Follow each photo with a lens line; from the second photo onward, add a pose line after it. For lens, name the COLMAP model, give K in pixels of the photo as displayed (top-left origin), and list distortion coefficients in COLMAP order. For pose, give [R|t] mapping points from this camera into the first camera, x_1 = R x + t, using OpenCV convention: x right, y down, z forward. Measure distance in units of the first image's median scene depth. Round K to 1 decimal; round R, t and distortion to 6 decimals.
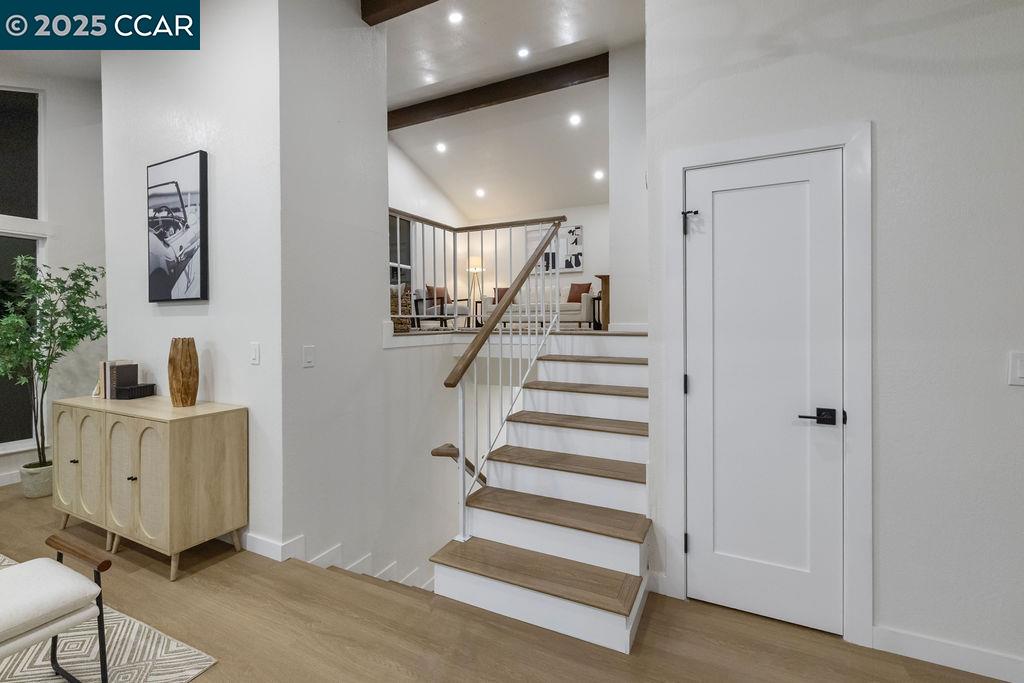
lens RADIAL K [[451.0, 0, 509.5], [0, 451.0, 324.8], [0, 0, 1]] dist [0.003502, -0.000394]
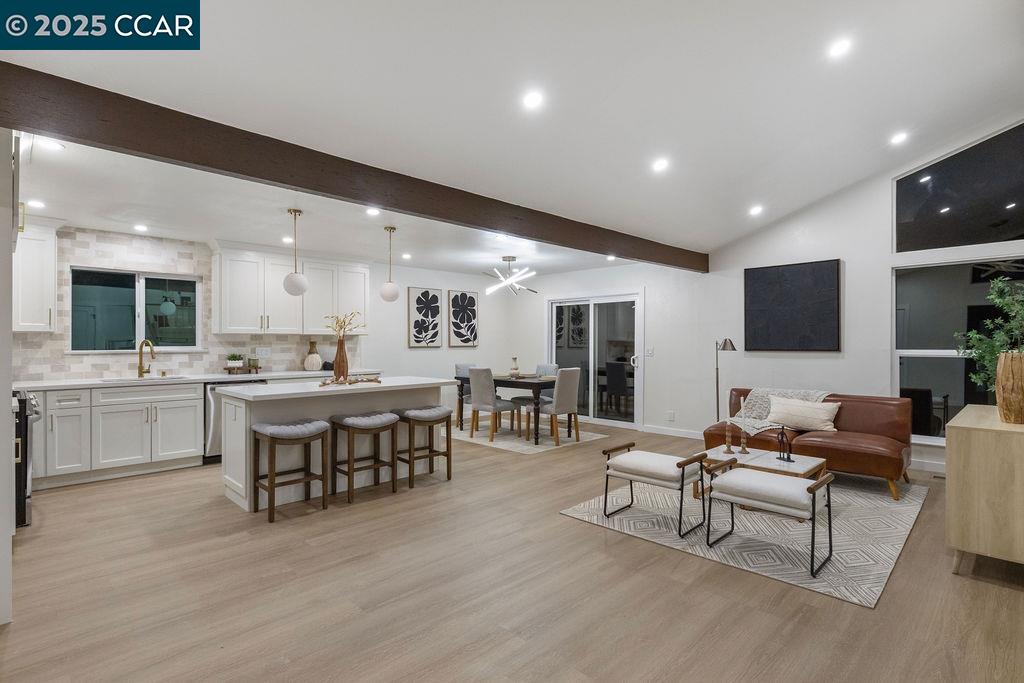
lens RADIAL K [[504.6, 0, 505.1], [0, 504.6, 342.4], [0, 0, 1]] dist [-0.010865, 0.000271]
pose [[-0.330917, 0.002410, -0.943657, 0.503989], [0.004570, 0.999989, 0.000952, 0.000886], [0.943649, -0.003997, -0.330924, 0.252452]]
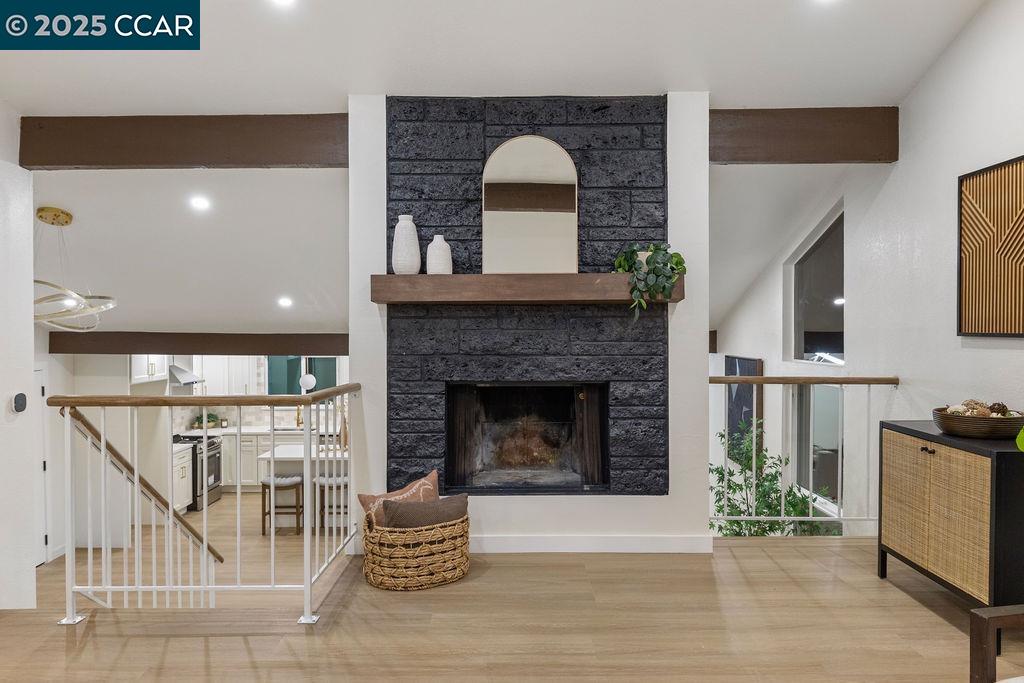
lens RADIAL K [[735.2, 0, 513.4], [0, 735.2, 338.1], [0, 0, 1]] dist [0.003737, -0.009782]
pose [[-0.895919, 0.009658, -0.444111, 0.018397], [0.004599, 0.999912, 0.012467, -0.340158], [0.444193, 0.009127, -0.895885, 2.142467]]
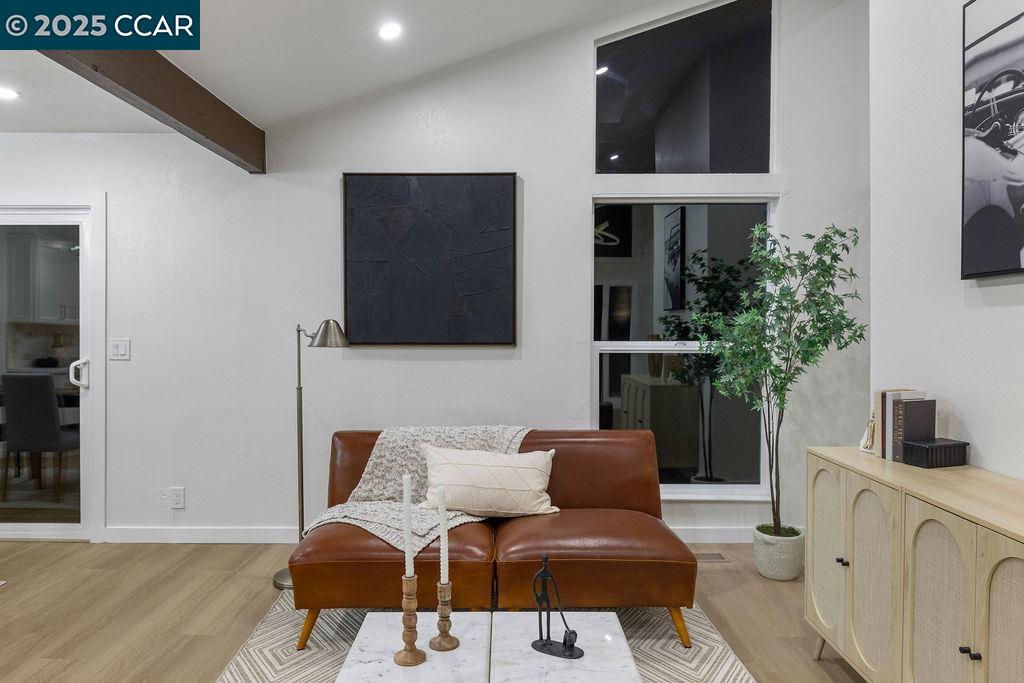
lens RADIAL K [[703.5, 0, 507.4], [0, 703.5, 343.7], [0, 0, 1]] dist [0.007693, -0.008893]
pose [[0.447758, 0.024418, -0.893821, -0.287427], [-0.000946, 0.999639, 0.026835, 0.001086], [0.894154, -0.011170, 0.447620, 0.177240]]
